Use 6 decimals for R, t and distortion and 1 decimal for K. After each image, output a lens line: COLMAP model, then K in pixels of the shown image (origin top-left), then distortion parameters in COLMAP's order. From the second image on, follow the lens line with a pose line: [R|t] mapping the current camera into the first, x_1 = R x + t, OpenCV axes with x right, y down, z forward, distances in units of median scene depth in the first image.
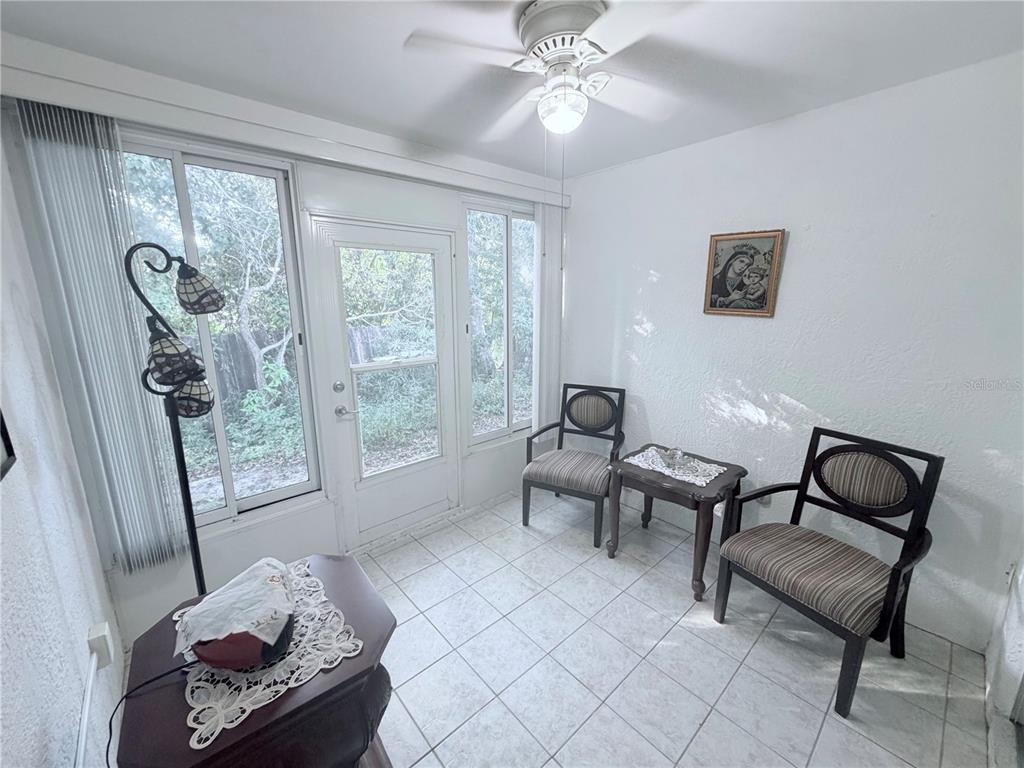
lens RADIAL K [[408.9, 0, 509.6], [0, 408.9, 382.3], [0, 0, 1]] dist [-0.000025, 0.000113]
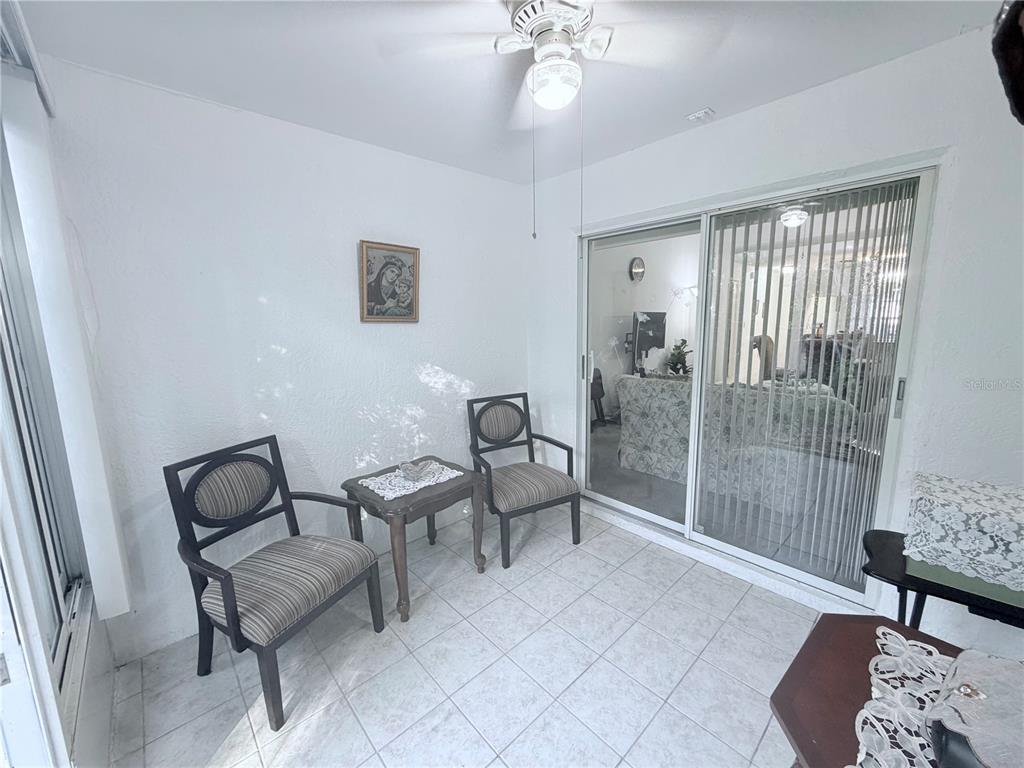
lens RADIAL K [[408.9, 0, 509.6], [0, 408.9, 382.3], [0, 0, 1]] dist [-0.000025, 0.000113]
pose [[-0.014031, -0.156698, 0.987547, -0.523446], [0.225102, 0.961796, 0.155810, -0.114270], [-0.974234, 0.224485, 0.021778, 0.735539]]
